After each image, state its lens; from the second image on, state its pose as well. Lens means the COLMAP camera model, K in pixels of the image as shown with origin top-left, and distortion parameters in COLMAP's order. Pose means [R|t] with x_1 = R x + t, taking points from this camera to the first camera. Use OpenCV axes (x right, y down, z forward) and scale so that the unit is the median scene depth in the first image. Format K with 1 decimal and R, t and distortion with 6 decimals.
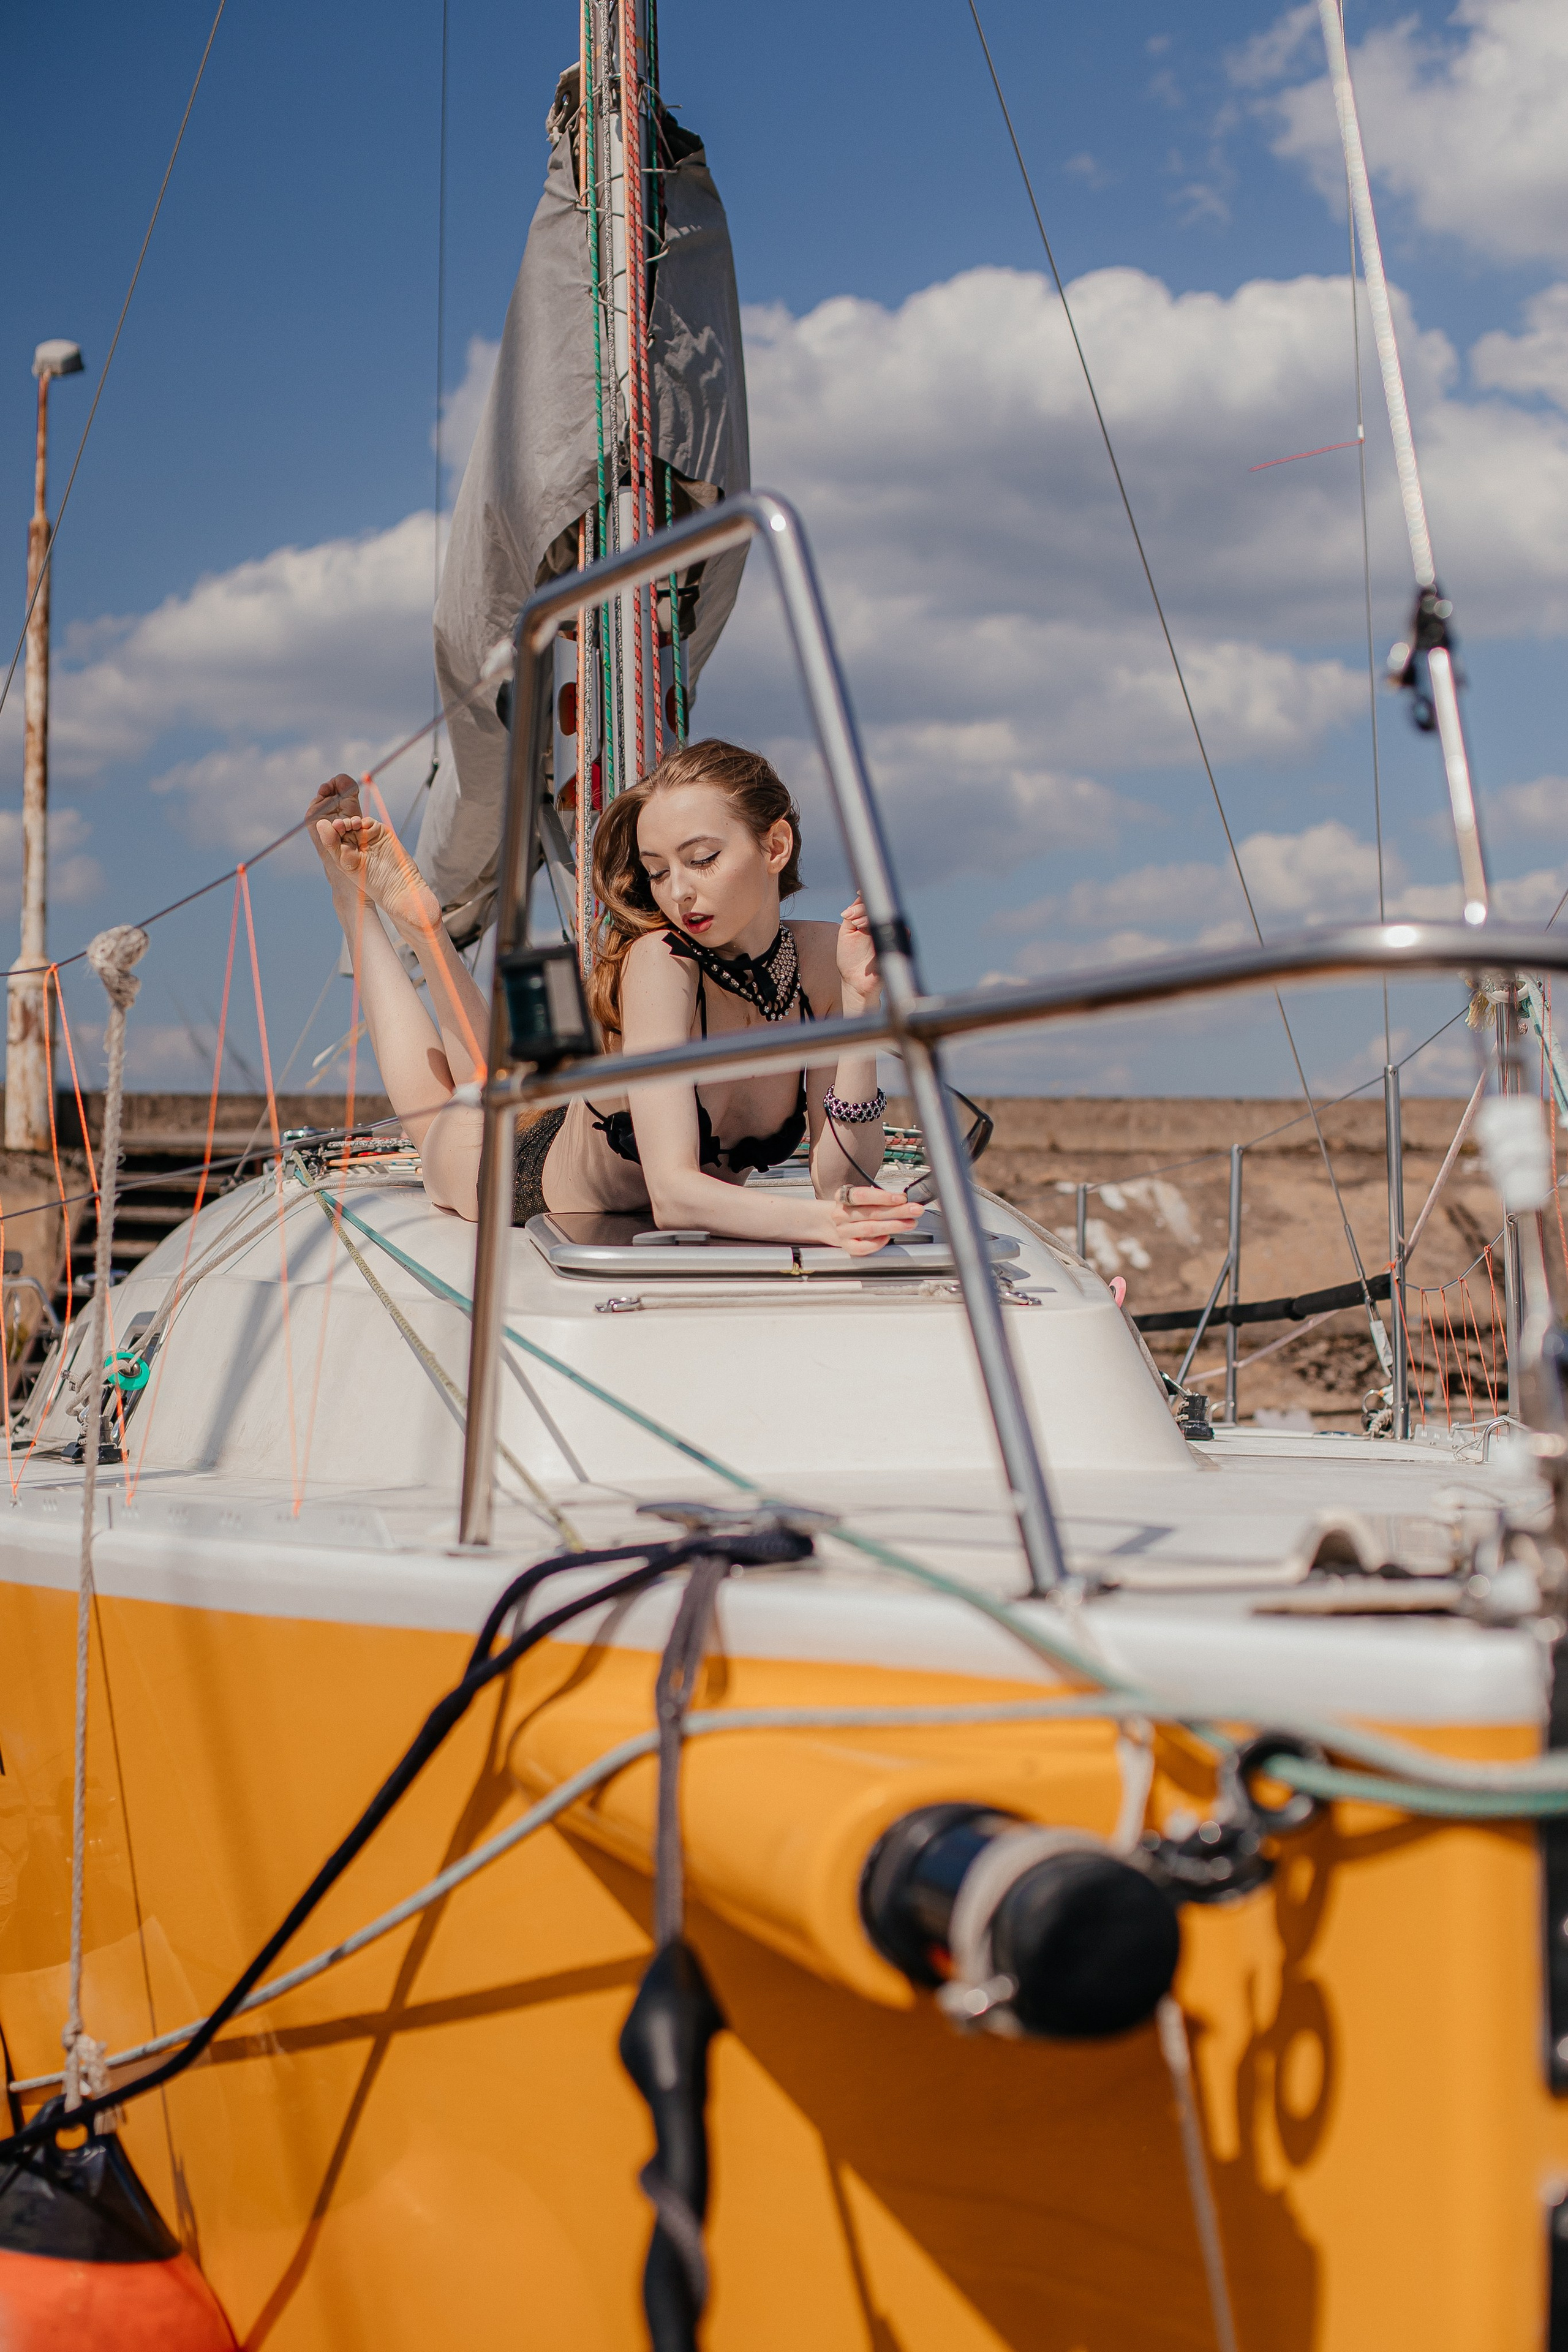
lens RADIAL K [[3199.4, 0, 784.0], [0, 3199.4, 1176.0], [0, 0, 1]] dist [-0.000360, -0.549097]
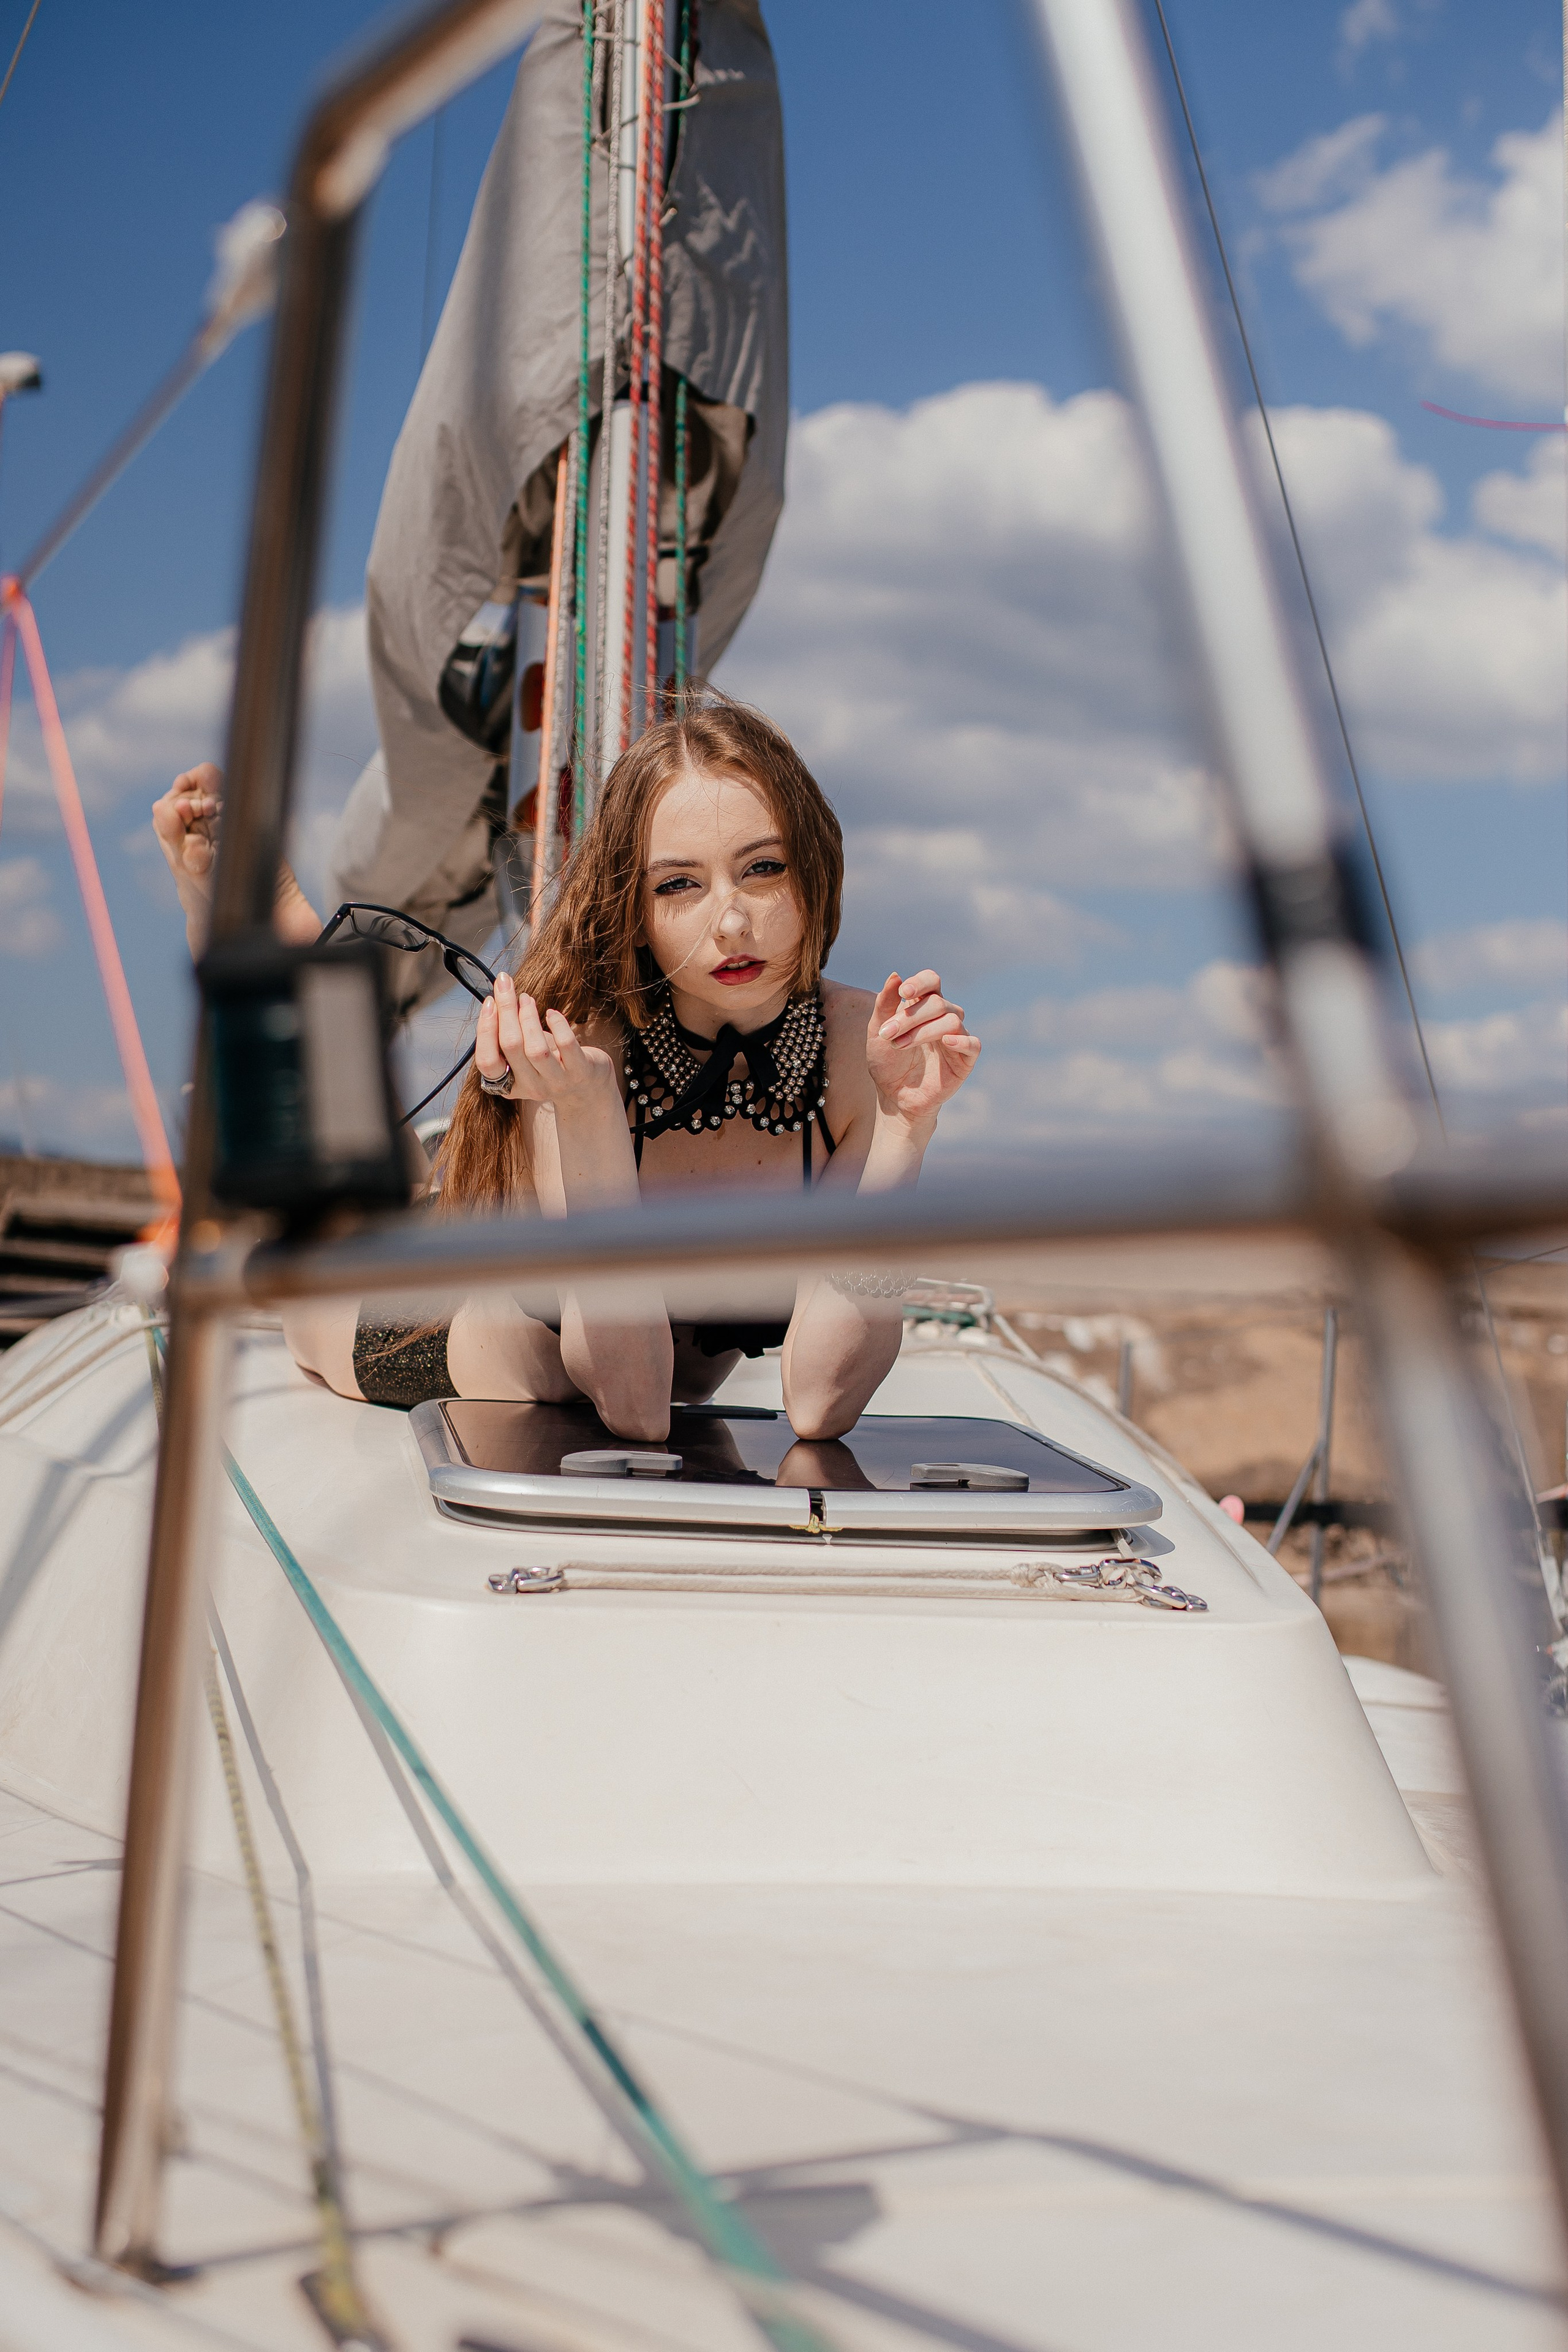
lens RADIAL K [[3339.4, 0, 787.6], [0, 3339.4, 1238.4], [0, 0, 1]] dist [0.013471, -0.579707]
pose [[0.998629, 0.052094, 0.005135, -0.007889], [-0.052014, 0.998538, -0.014706, -0.017545], [-0.005894, 0.014419, 0.999879, 0.335348]]
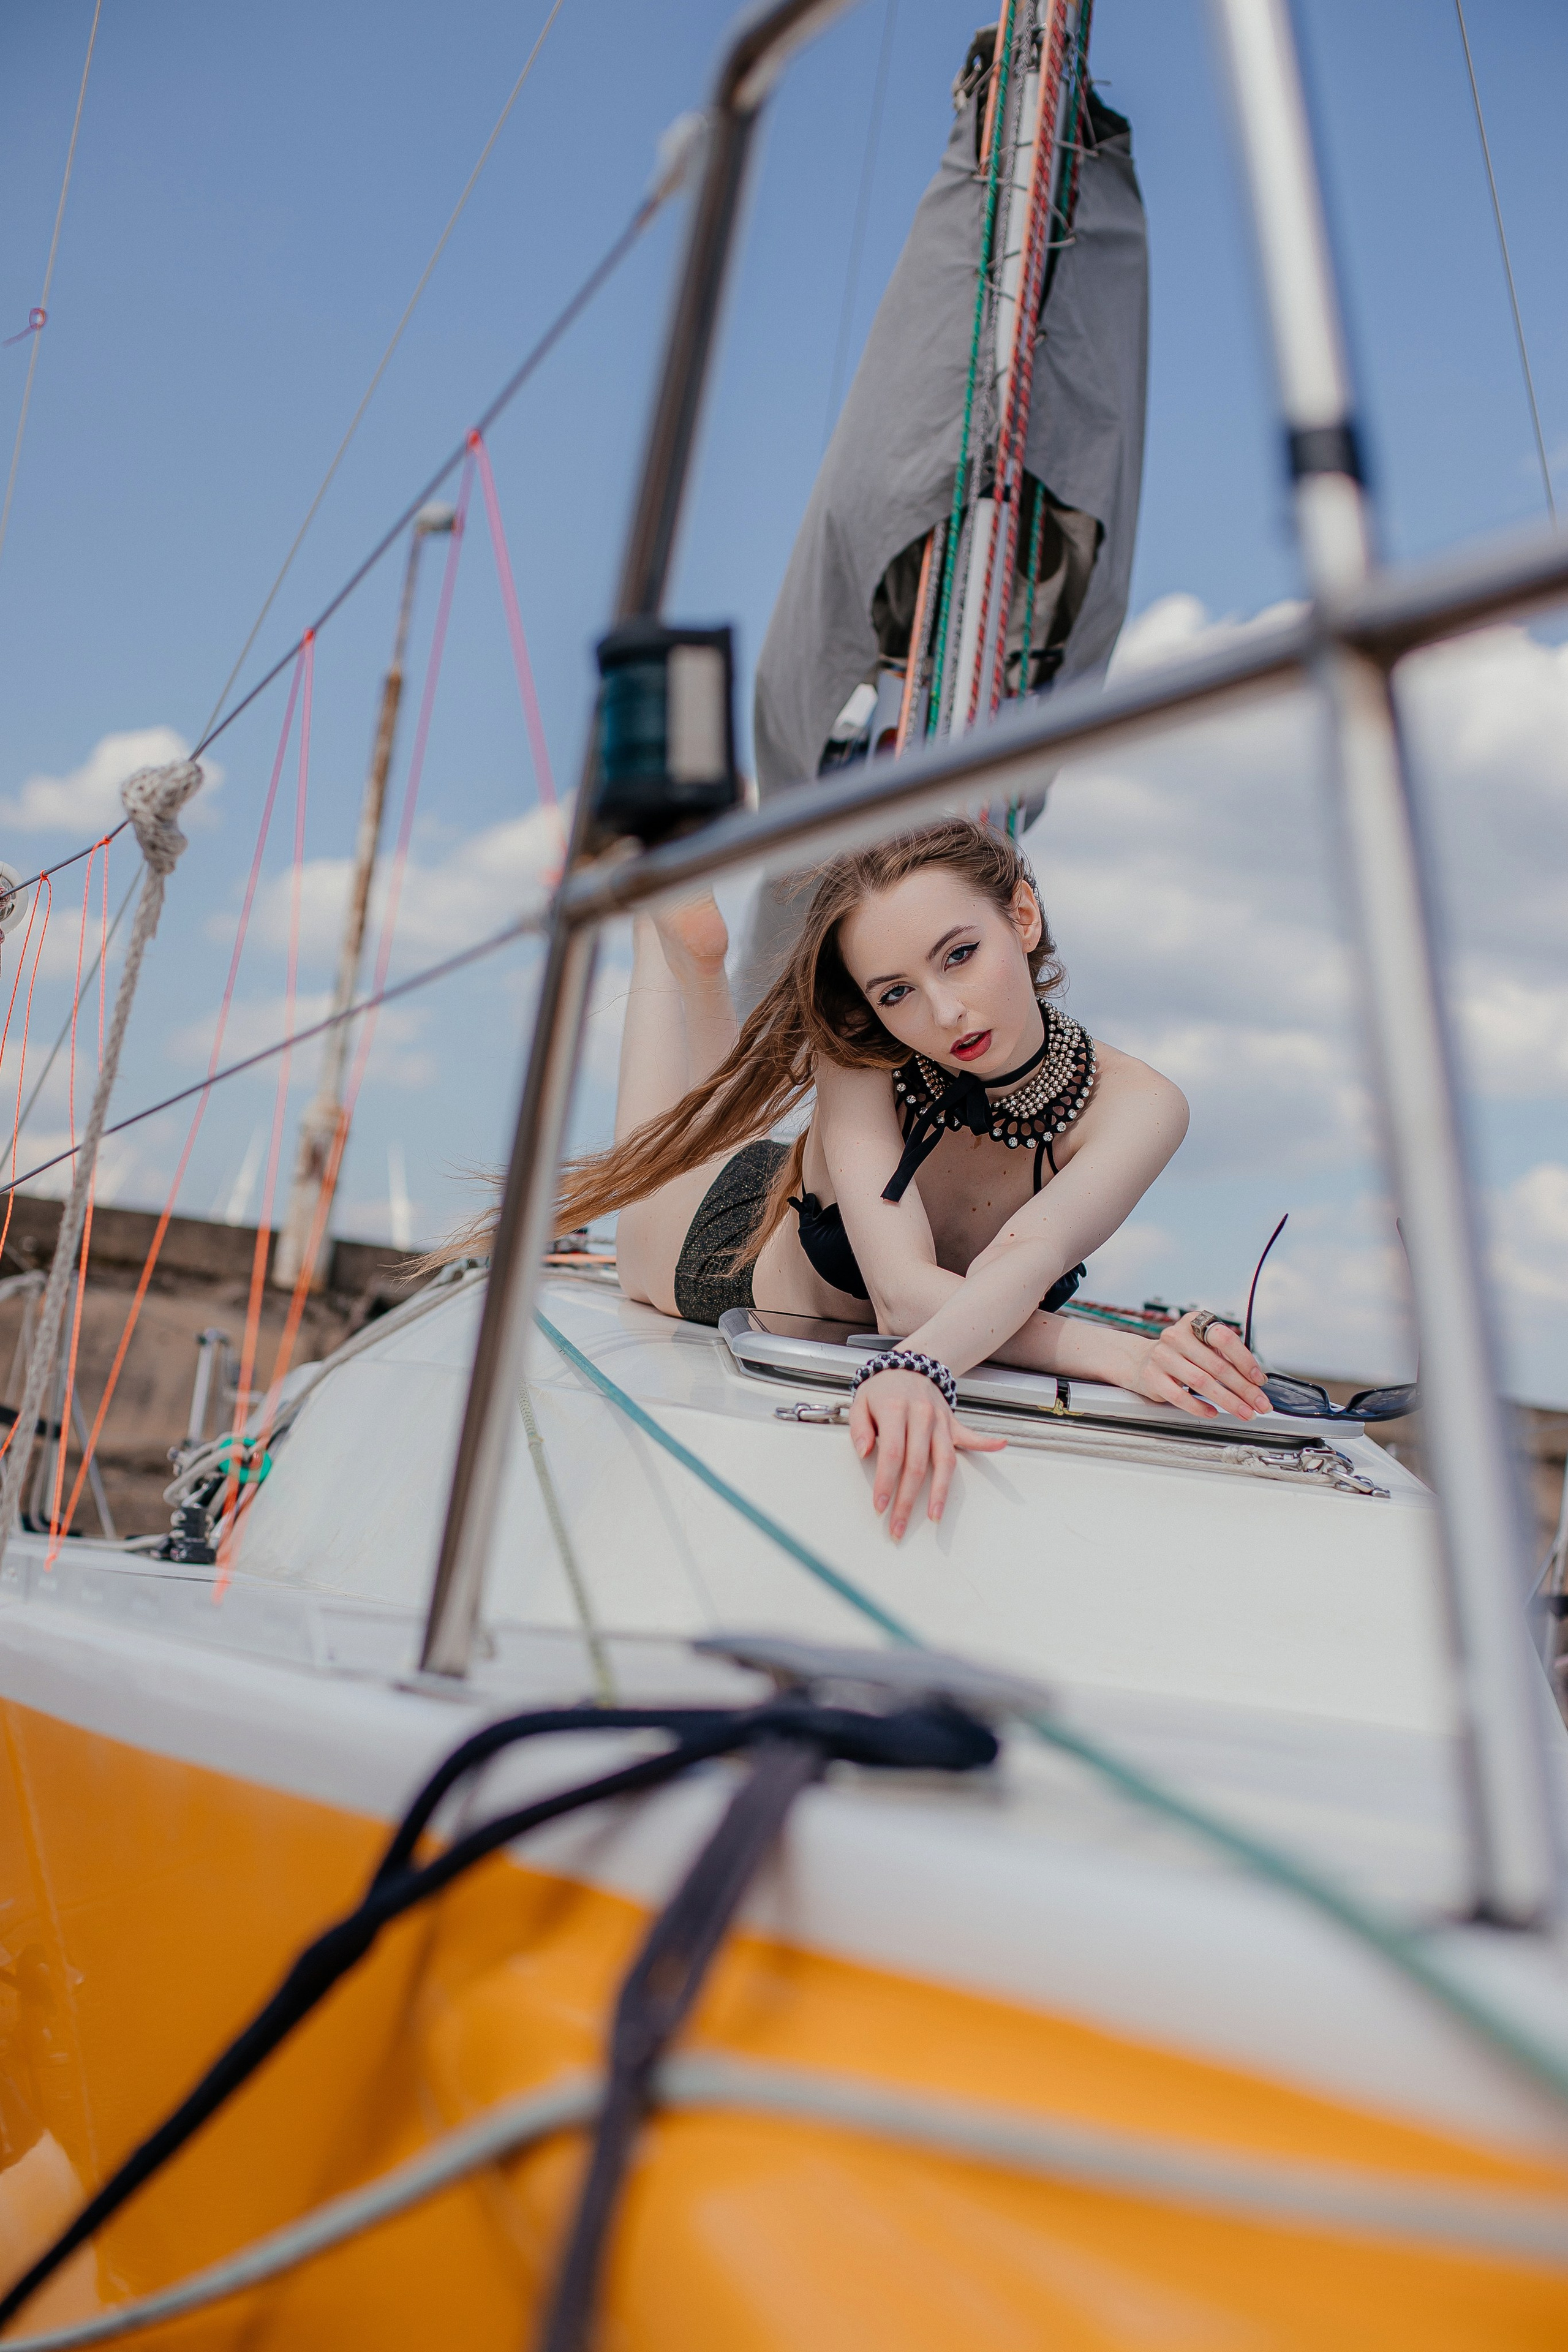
lens RADIAL K [[3199.4, 0, 784.0], [0, 3199.4, 1176.0], [0, 0, 1]] dist [-0.000360, -0.549097]
pose [[0.986072, 0.133012, -0.099846, 0.007649], [-0.140096, 0.987826, -0.067625, 0.034987], [0.089636, 0.080671, 0.992702, 0.262102]]
